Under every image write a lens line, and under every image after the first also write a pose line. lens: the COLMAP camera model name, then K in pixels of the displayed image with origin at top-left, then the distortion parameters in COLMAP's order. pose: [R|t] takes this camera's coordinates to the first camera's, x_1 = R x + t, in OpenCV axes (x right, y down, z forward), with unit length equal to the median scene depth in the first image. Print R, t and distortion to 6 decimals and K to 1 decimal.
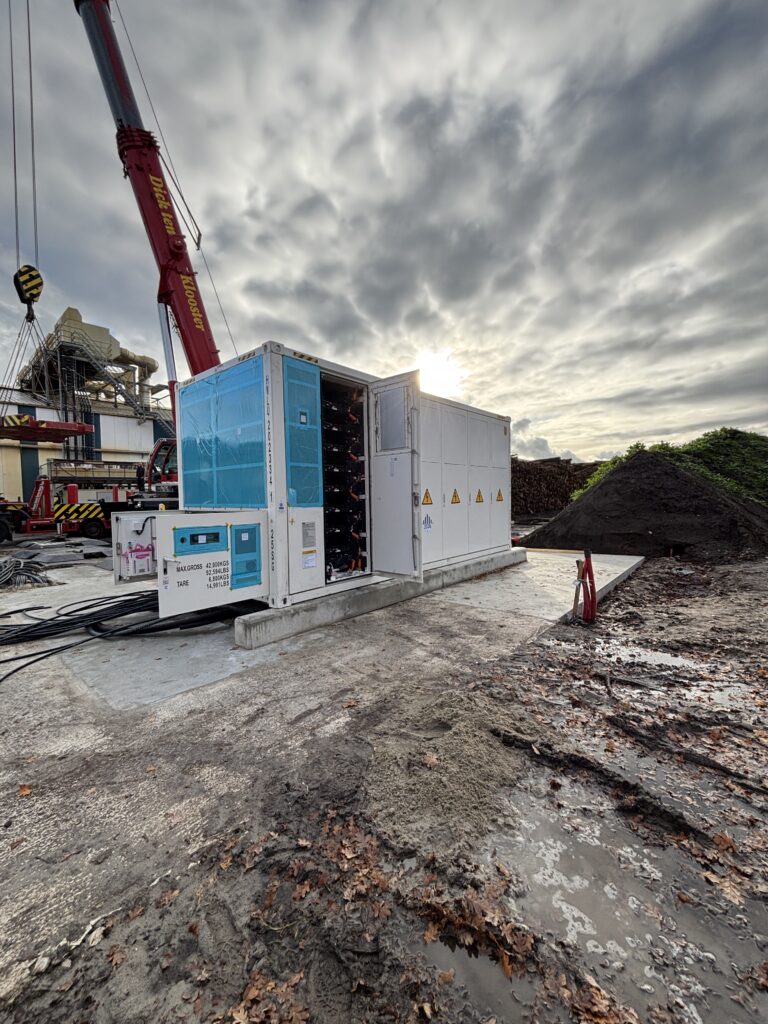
lens RADIAL K [[406.6, 0, 384.0], [0, 406.6, 512.0], [0, 0, 1]] dist [-0.000926, 0.000494]
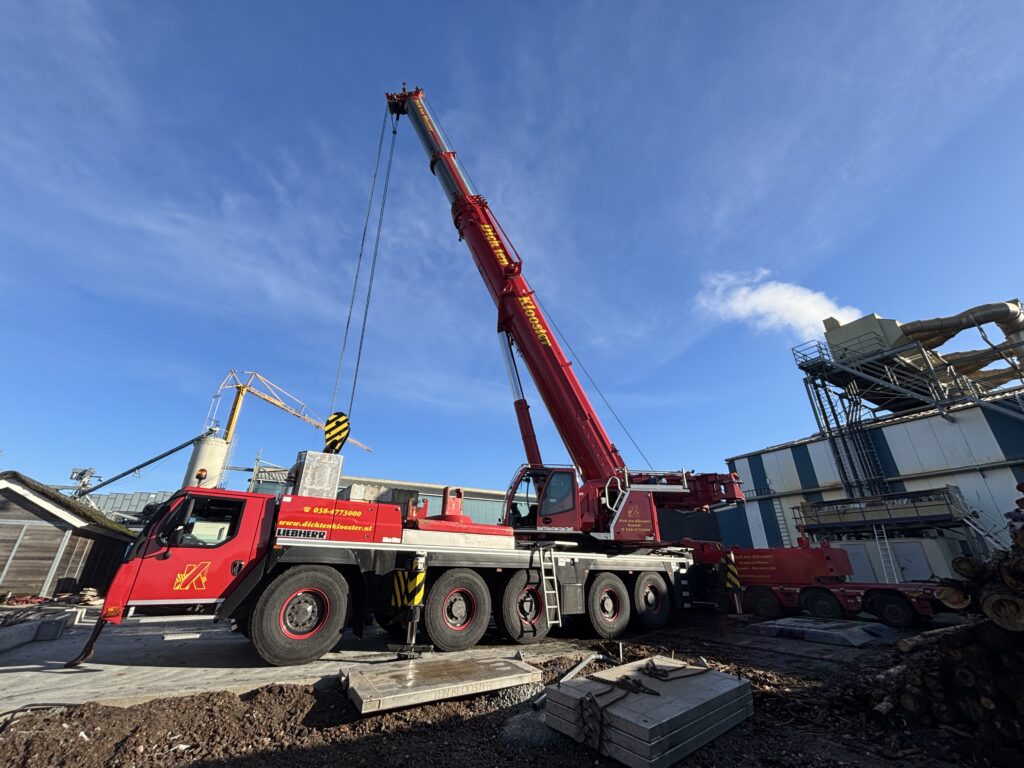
lens RADIAL K [[406.6, 0, 512.0], [0, 406.6, 384.0], [0, 0, 1]] dist [-0.000926, 0.000494]
pose [[-0.270024, -0.376086, -0.886367, 0.137778], [-0.027939, 0.923235, -0.383218, -0.017759], [0.962448, -0.078714, -0.259803, 0.559348]]
